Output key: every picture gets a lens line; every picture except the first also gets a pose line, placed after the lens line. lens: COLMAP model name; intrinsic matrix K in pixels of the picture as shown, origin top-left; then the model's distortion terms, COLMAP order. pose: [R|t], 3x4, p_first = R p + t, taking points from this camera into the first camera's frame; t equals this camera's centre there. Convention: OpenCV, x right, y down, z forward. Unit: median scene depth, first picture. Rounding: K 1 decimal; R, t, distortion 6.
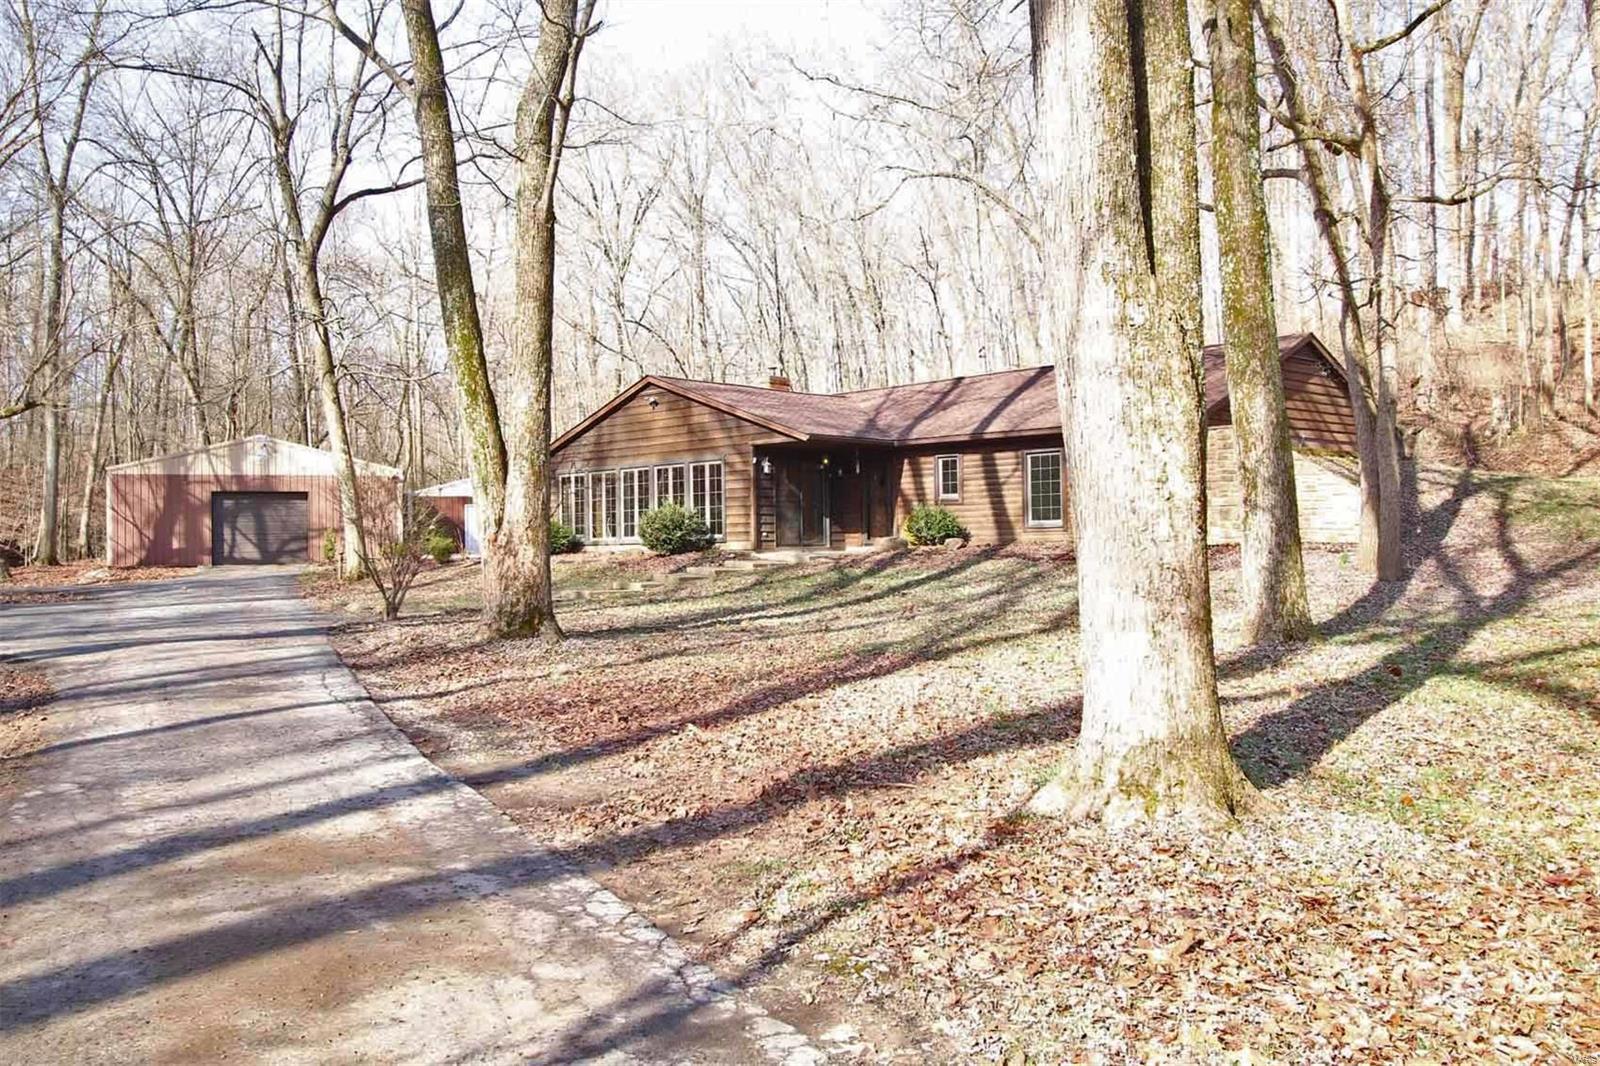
lens RADIAL K [[1304.3, 0, 800.0], [0, 1304.3, 533.0], [0, 0, 1]] dist [-0.001985, -0.001128]
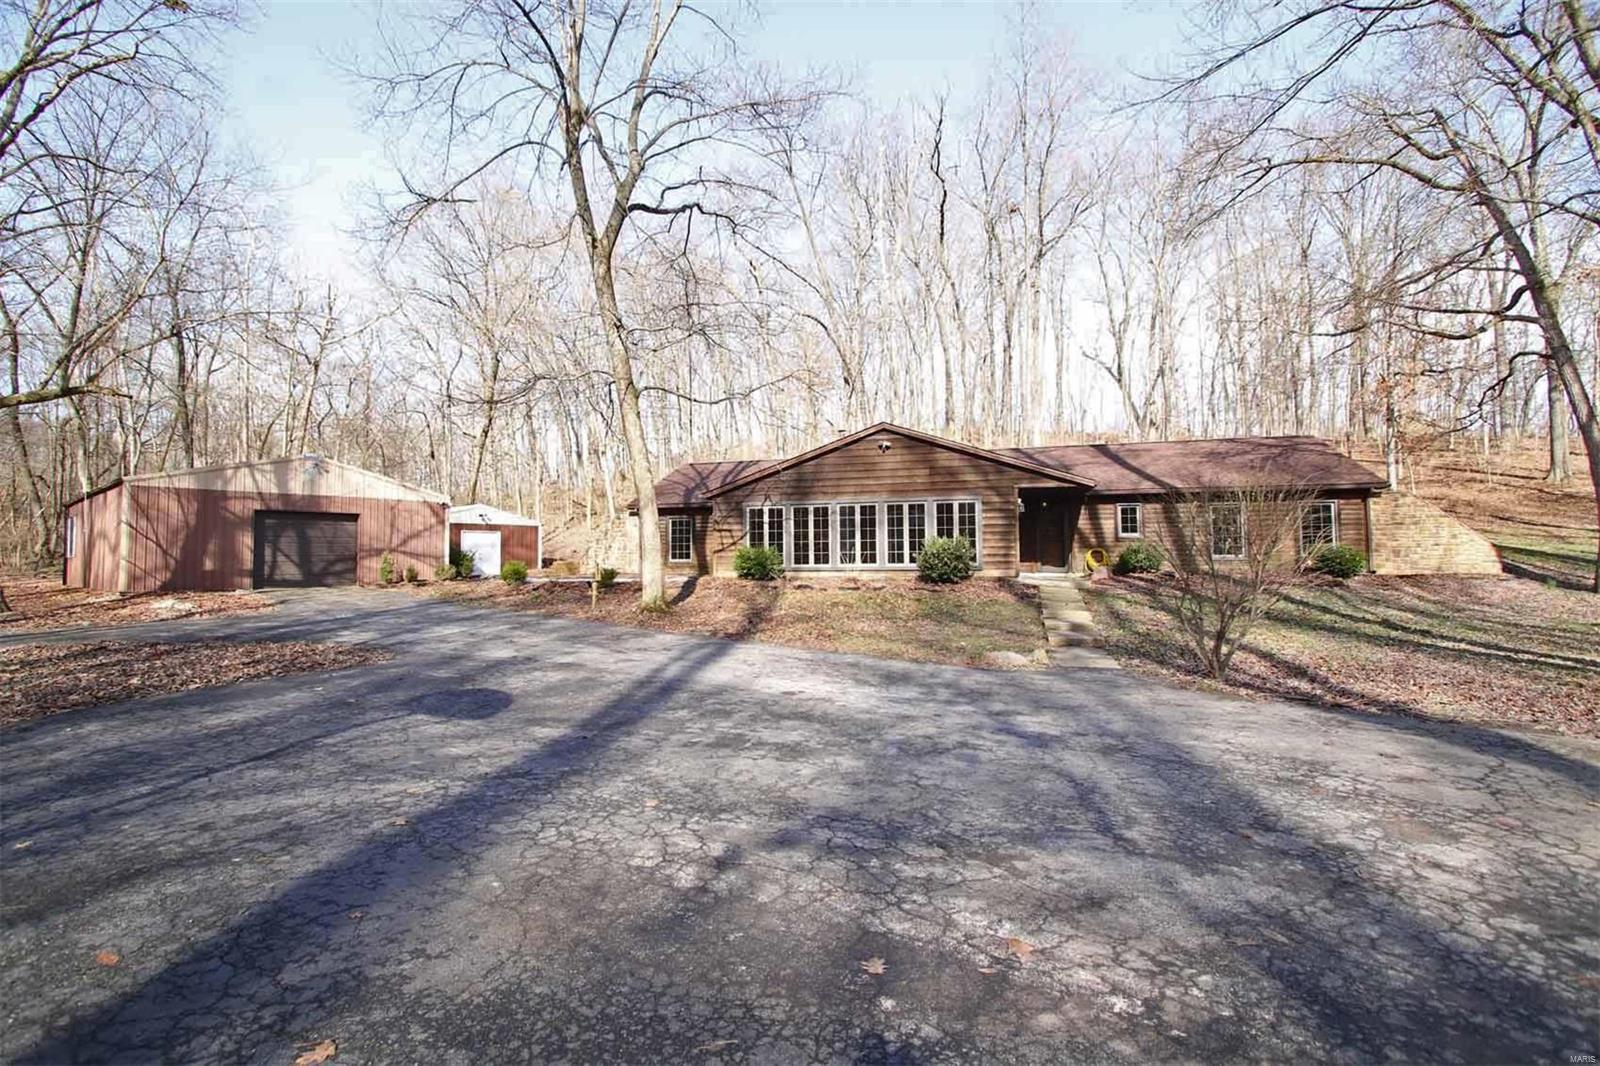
lens RADIAL K [[737.4, 0, 779.7], [0, 737.4, 569.5], [0, 0, 1]] dist [0.001172, 0.000292]
pose [[0.880693, 0.000771, 0.473687, -0.520962], [-0.010999, 0.999762, 0.018823, -0.003518], [-0.473560, -0.021787, 0.880492, 0.491283]]
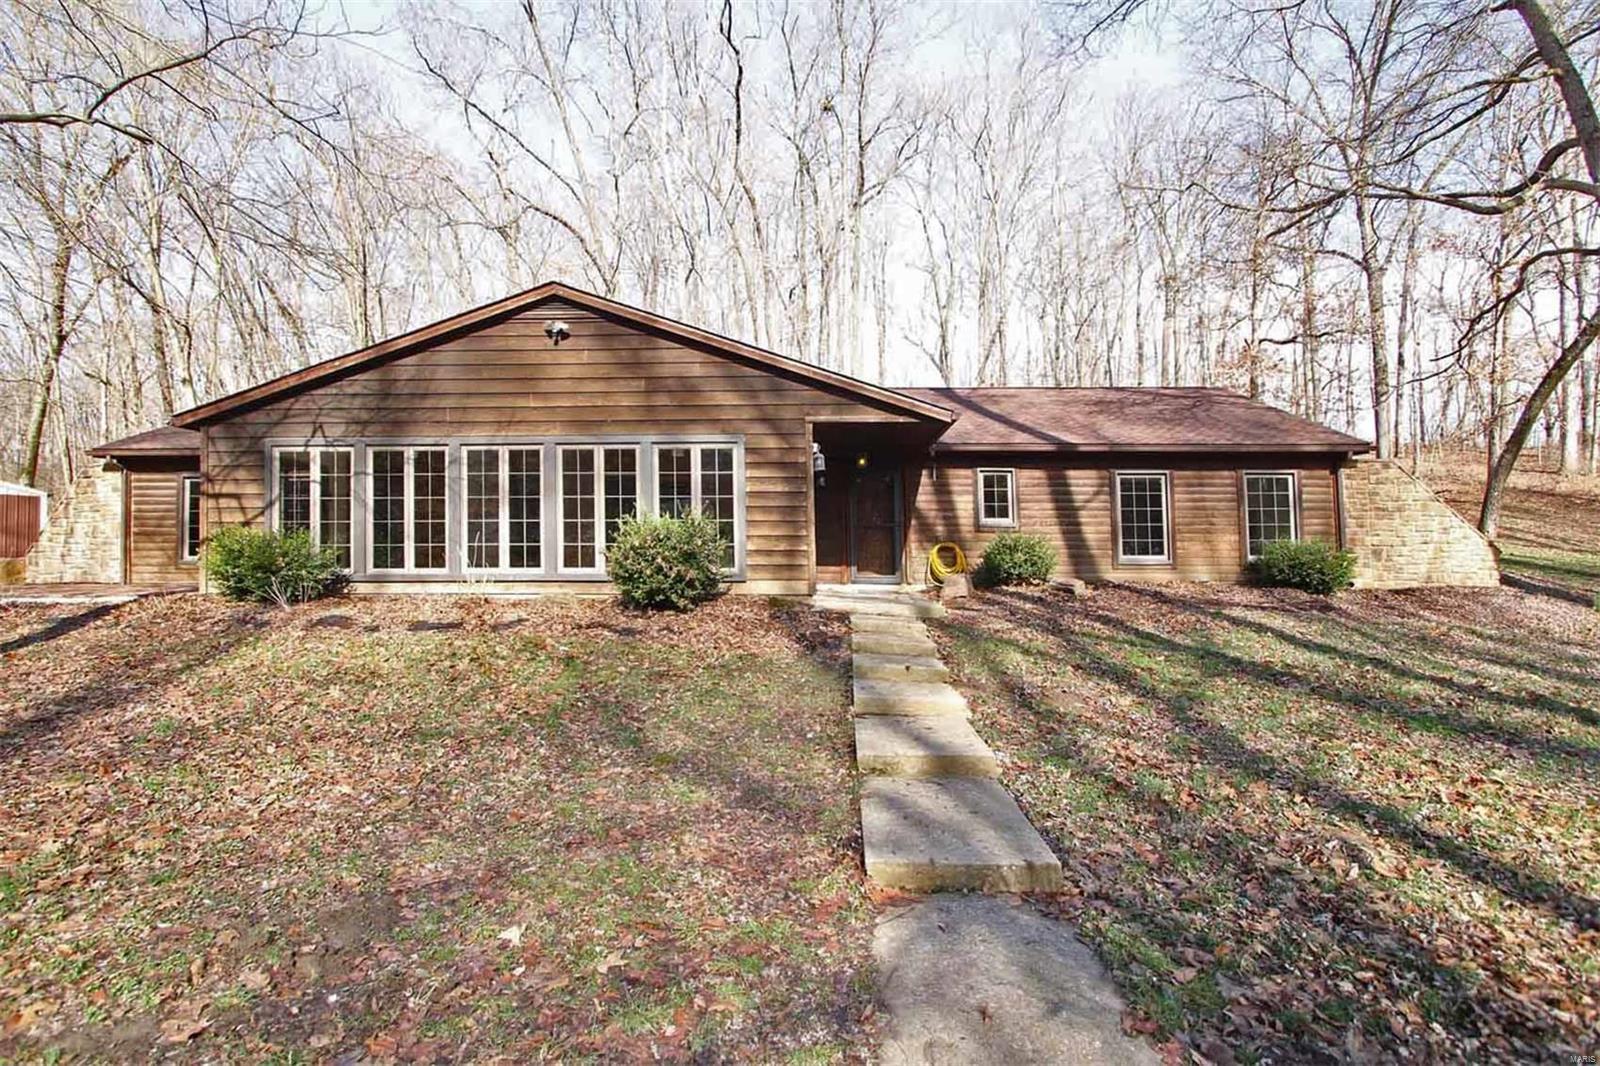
lens RADIAL K [[754.0, 0, 792.9], [0, 754.0, 552.9], [0, 0, 1]] dist [-0.001100, 0.000013]
pose [[0.737580, 0.017324, 0.675037, -0.267991], [-0.019435, 0.999801, -0.004423, -0.004591], [-0.674980, -0.009857, 0.737770, 0.715804]]
